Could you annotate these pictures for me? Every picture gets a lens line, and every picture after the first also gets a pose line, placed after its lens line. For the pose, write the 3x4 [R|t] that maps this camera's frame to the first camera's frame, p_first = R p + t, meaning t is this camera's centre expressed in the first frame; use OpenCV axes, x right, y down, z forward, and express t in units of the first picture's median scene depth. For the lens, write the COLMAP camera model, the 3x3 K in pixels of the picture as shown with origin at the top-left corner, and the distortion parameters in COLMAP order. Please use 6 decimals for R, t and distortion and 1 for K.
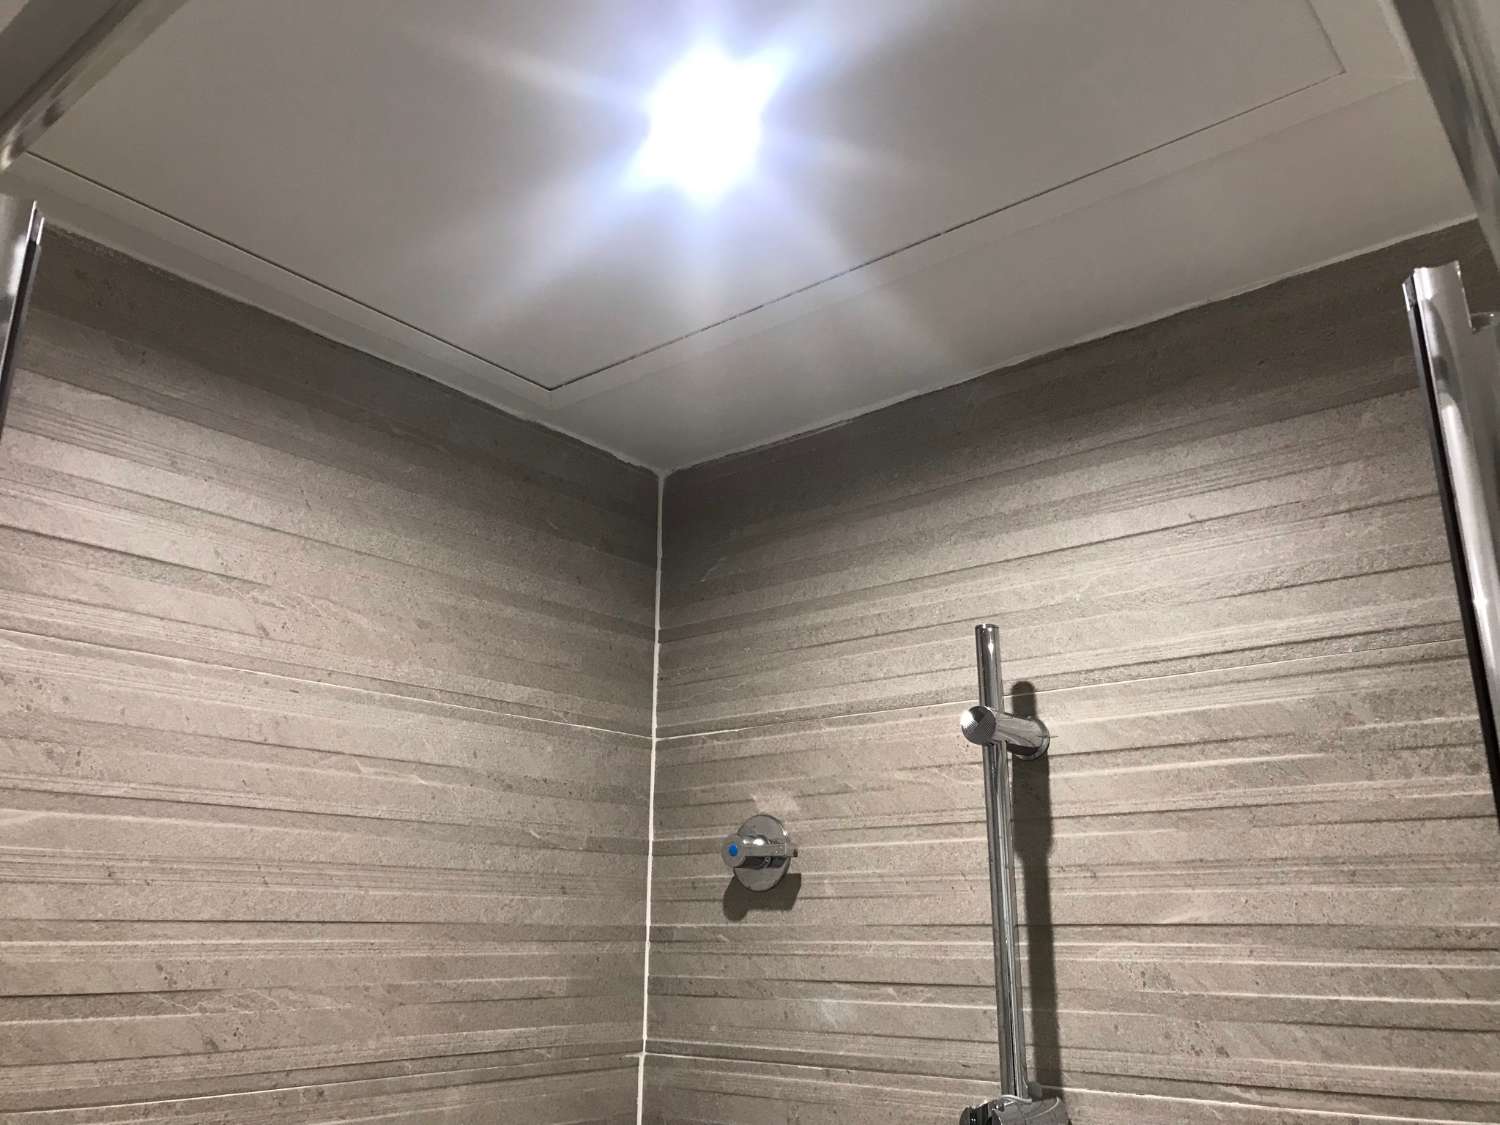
lens RADIAL K [[1235.6, 0, 751.6], [0, 1235.6, 567.8], [0, 0, 1]] dist [0.042807, -0.037508]
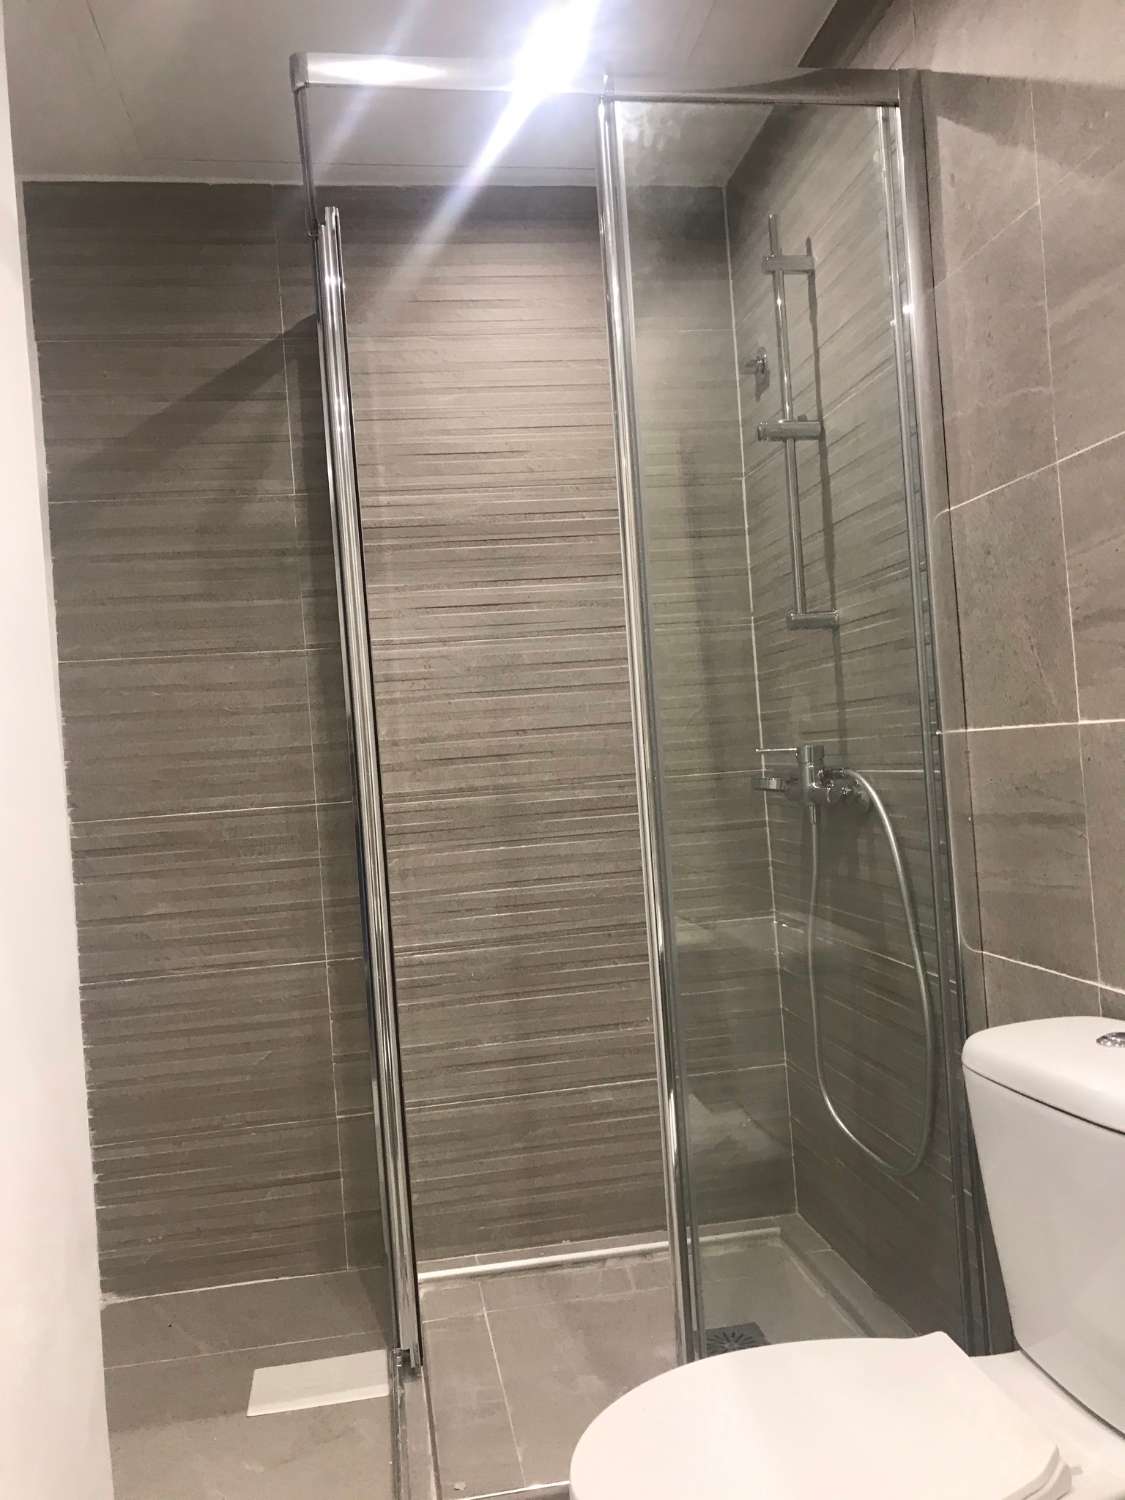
lens RADIAL K [[1235.6, 0, 559.2], [0, 1235.6, 745.6], [0, 0, 1]] dist [0.042807, -0.037508]
pose [[0.733401, -0.060381, -0.677109, 1.439739], [0.260750, 0.944848, 0.198172, 0.425131], [0.627799, -0.321895, 0.708697, -1.118654]]
